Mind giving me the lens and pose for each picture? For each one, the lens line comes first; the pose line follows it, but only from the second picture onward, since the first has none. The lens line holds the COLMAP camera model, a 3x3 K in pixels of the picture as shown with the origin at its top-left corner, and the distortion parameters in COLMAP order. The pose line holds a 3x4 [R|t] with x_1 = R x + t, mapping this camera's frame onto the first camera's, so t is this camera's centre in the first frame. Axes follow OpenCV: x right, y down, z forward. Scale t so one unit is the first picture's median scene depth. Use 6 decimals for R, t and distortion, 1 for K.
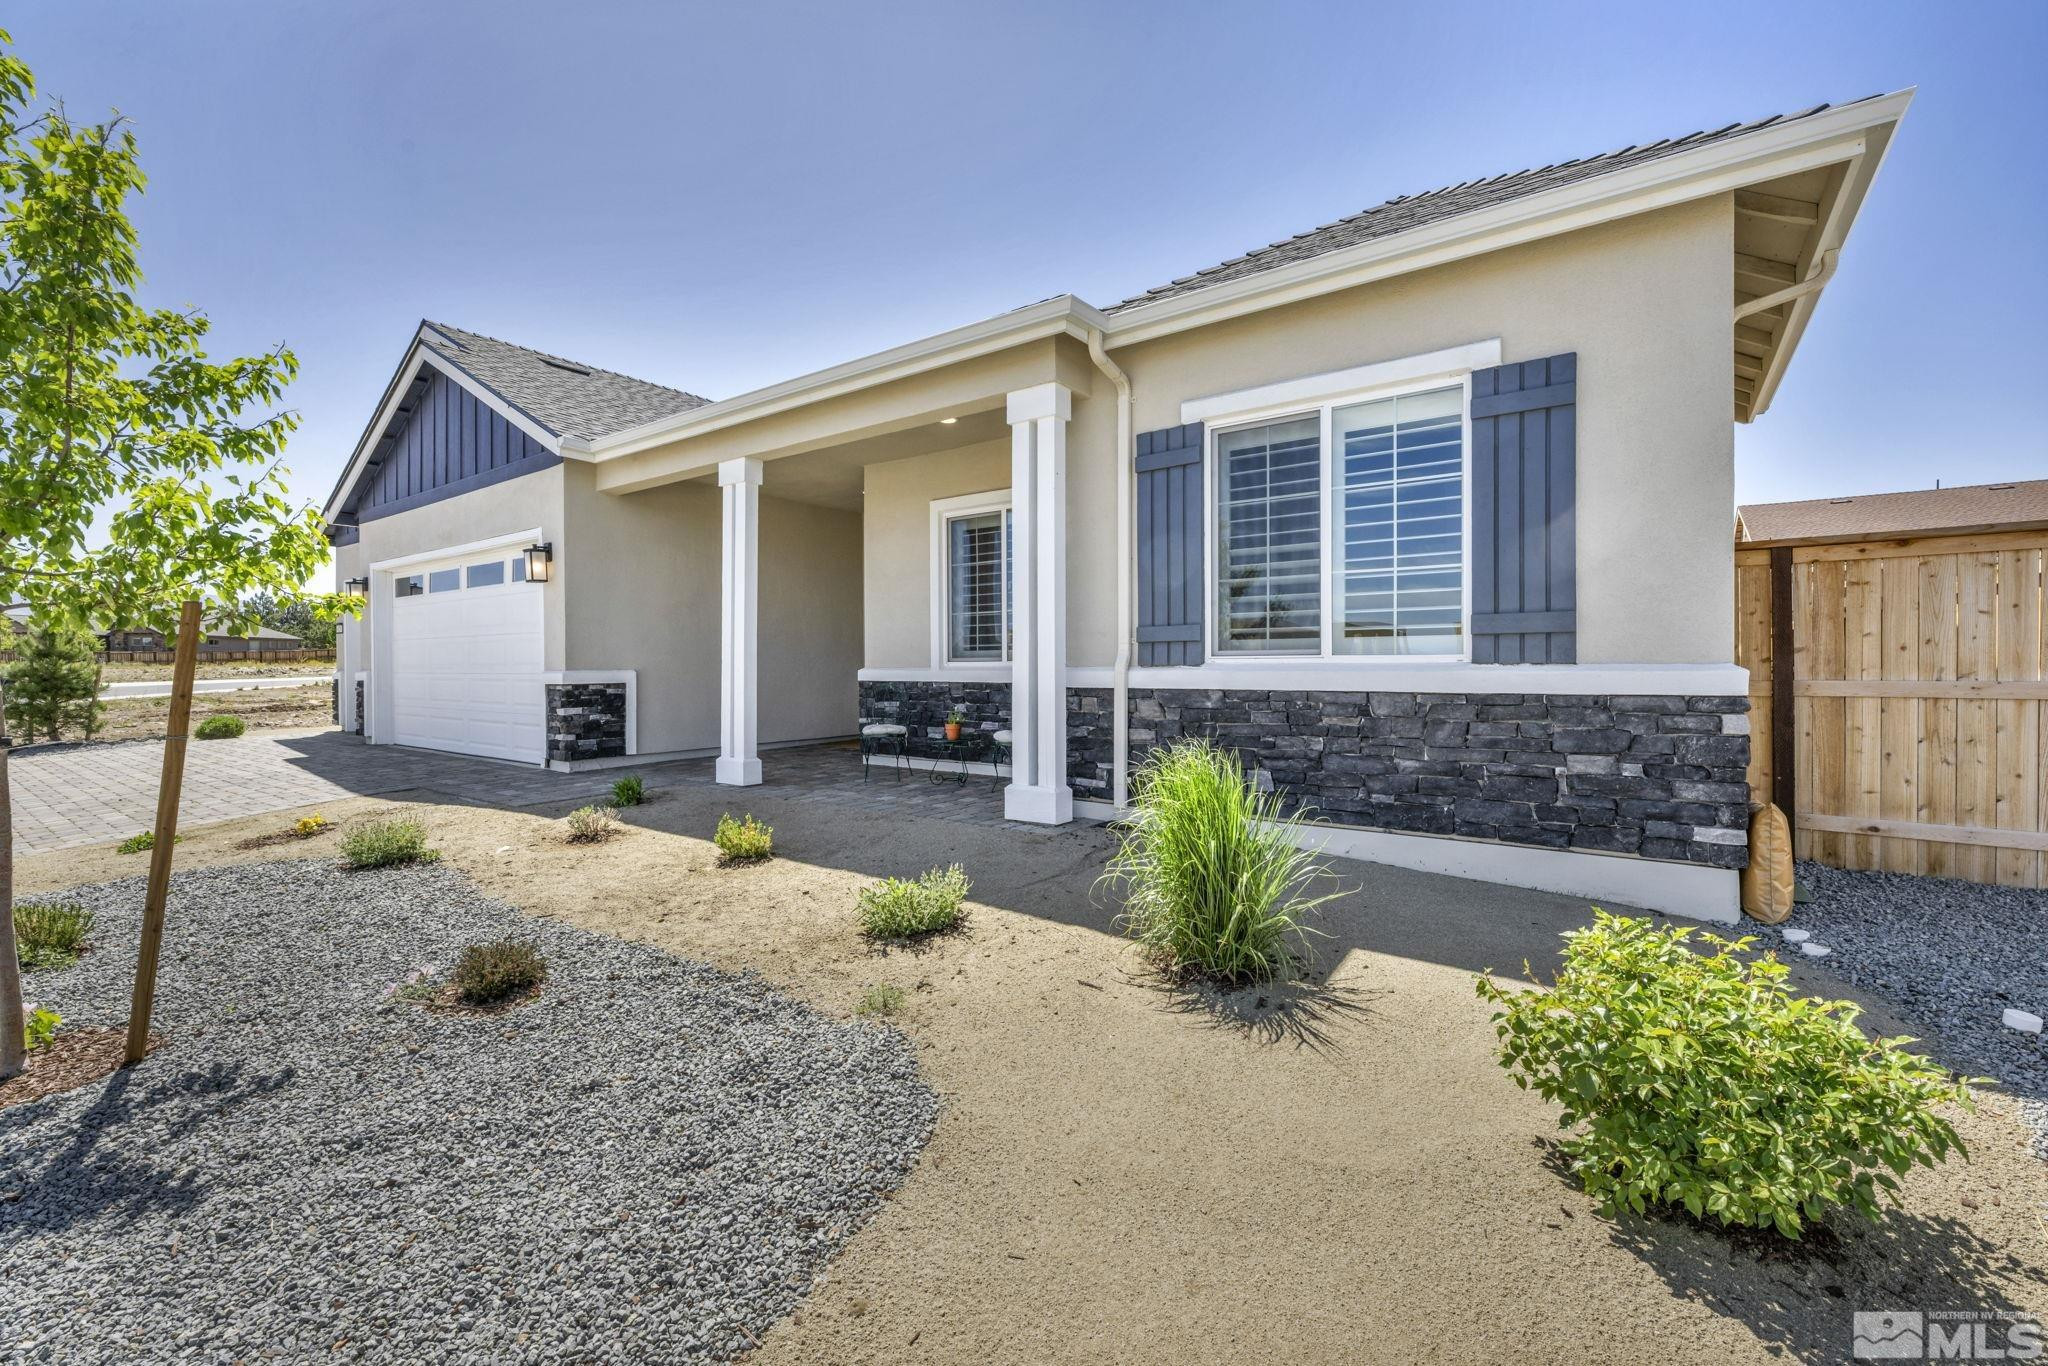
lens RADIAL K [[991.0, 0, 1032.4], [0, 991.0, 672.2], [0, 0, 1]] dist [0.002214, -0.001130]
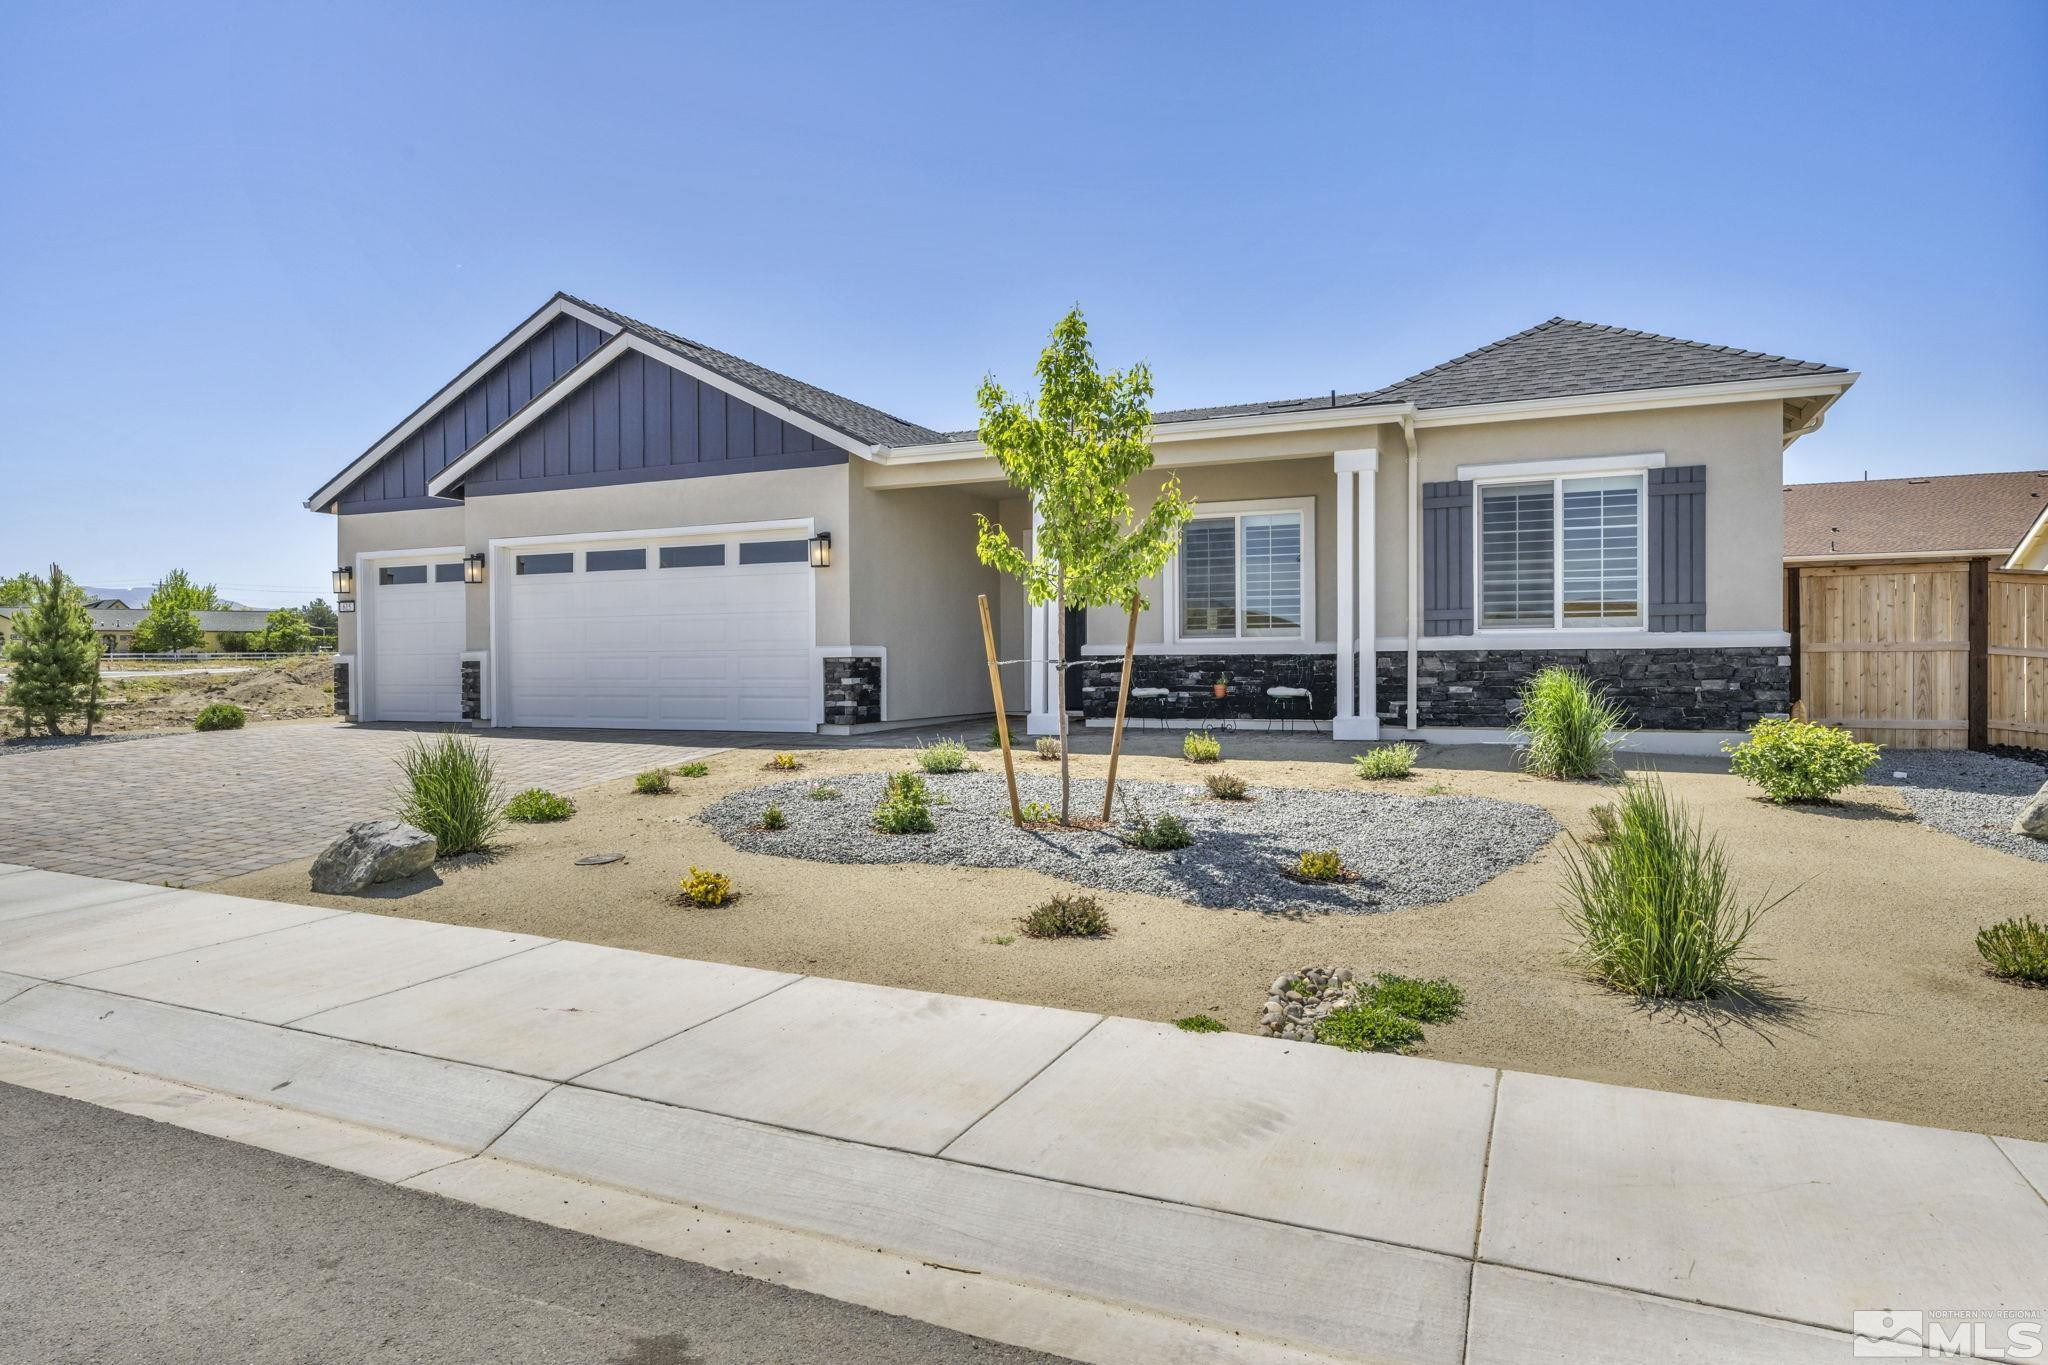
lens RADIAL K [[1462.4, 0, 1027.7], [0, 1462.4, 679.9], [0, 0, 1]] dist [-0.013686, 0.007212]
pose [[0.976198, -0.002875, 0.216864, -1.057062], [0.002983, 0.999996, -0.000170, 0.064916], [-0.216862, 0.000813, 0.976202, -1.147071]]
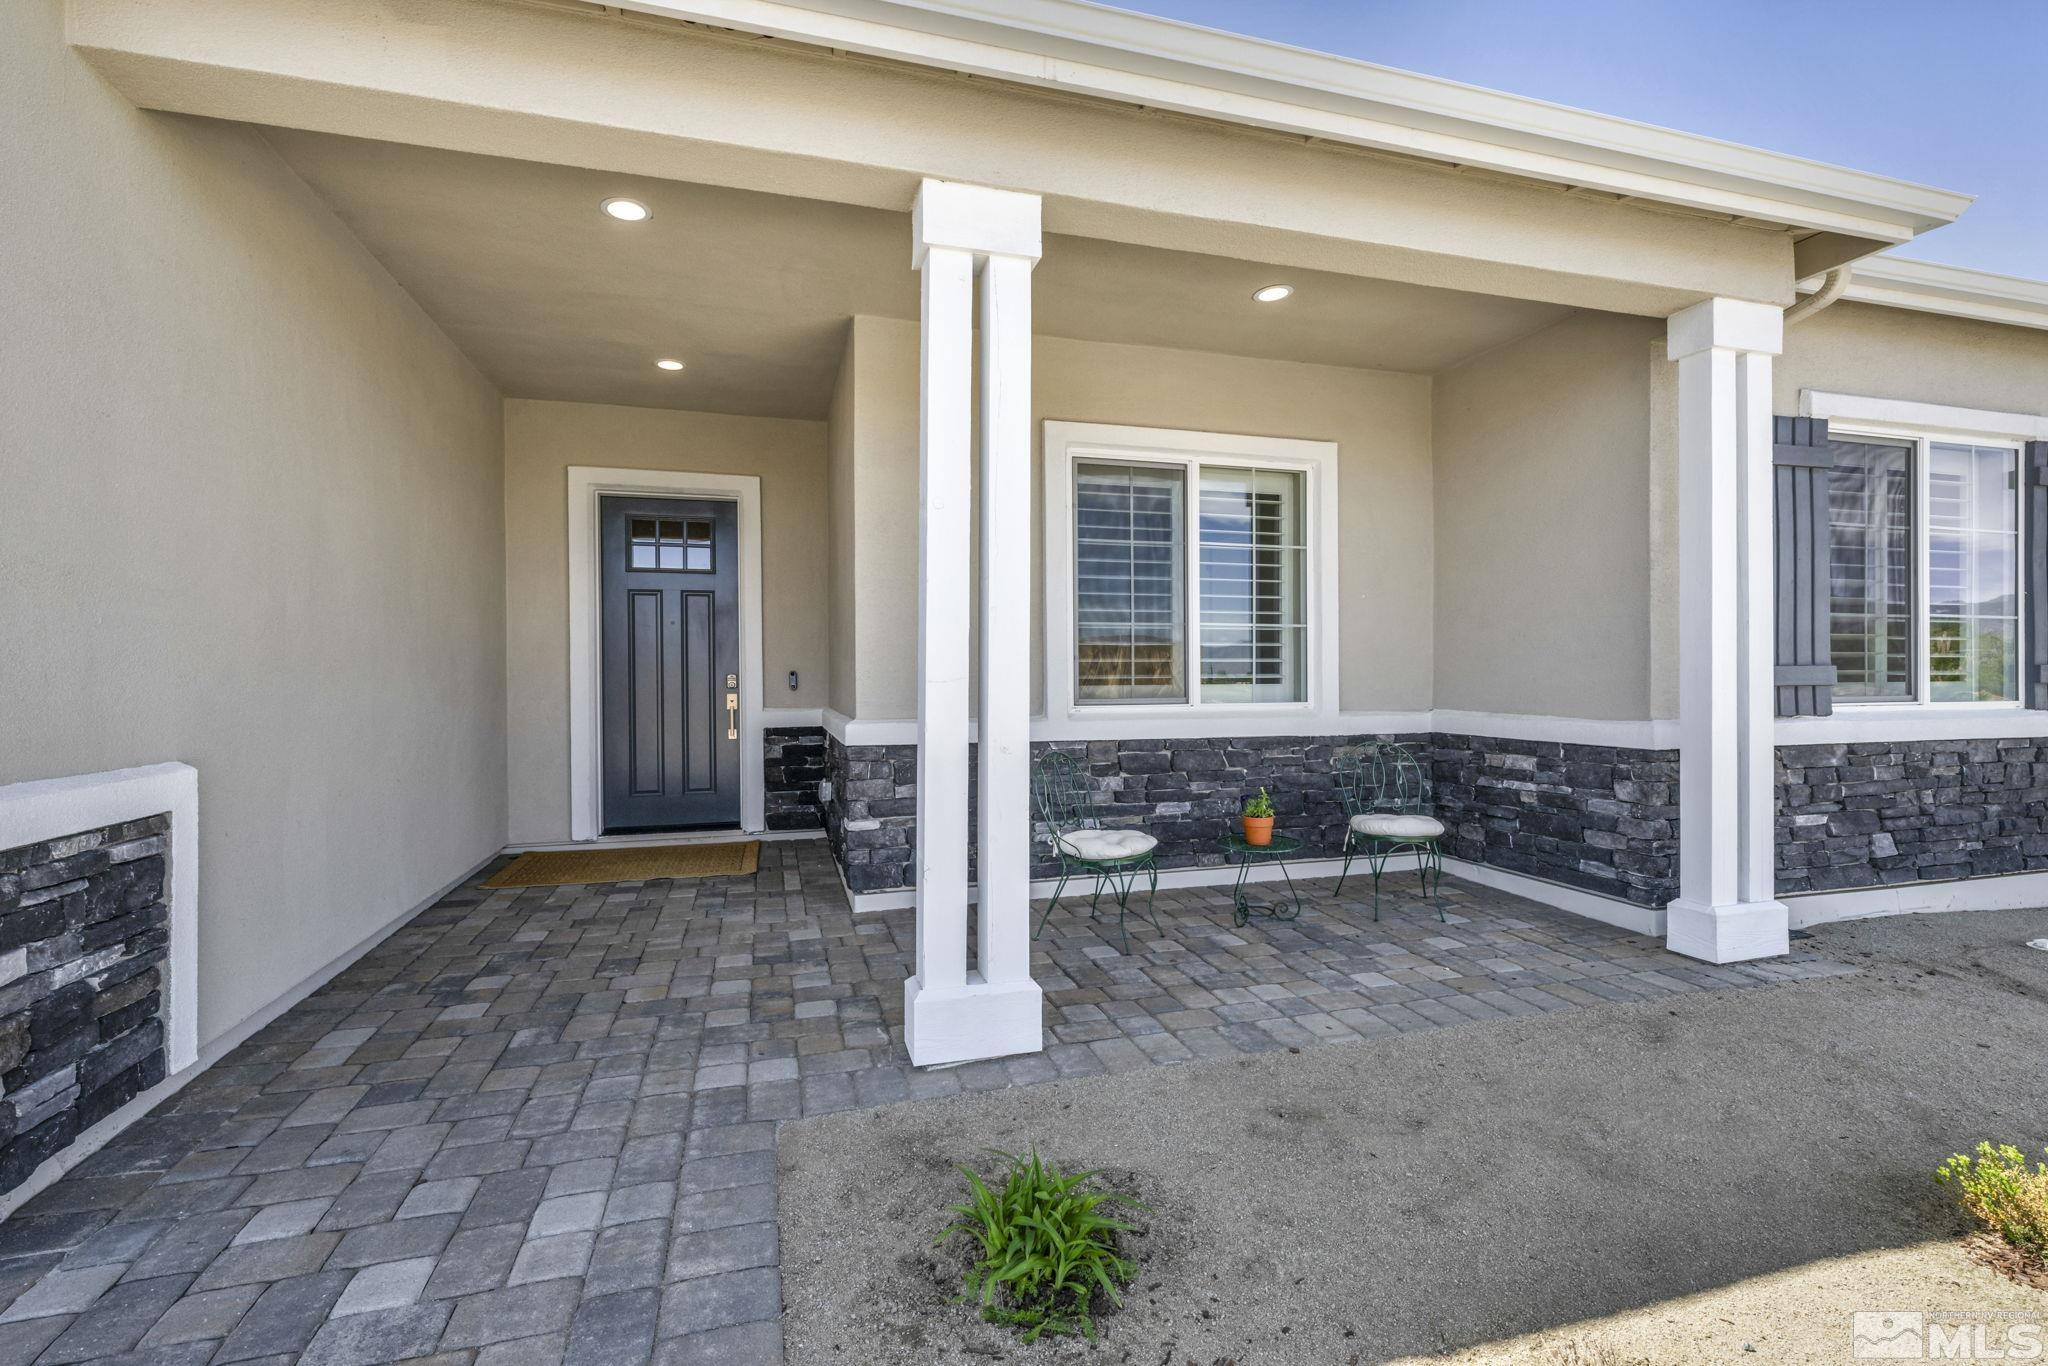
lens RADIAL K [[824.1, 0, 1015.0], [0, 824.1, 671.0], [0, 0, 1]] dist [-0.003862, 0.001112]
pose [[0.574403, 0.008901, 0.818524, -0.799537], [0.005122, 0.999882, -0.014468, -0.037707], [-0.818557, 0.012503, 0.574290, 1.203783]]
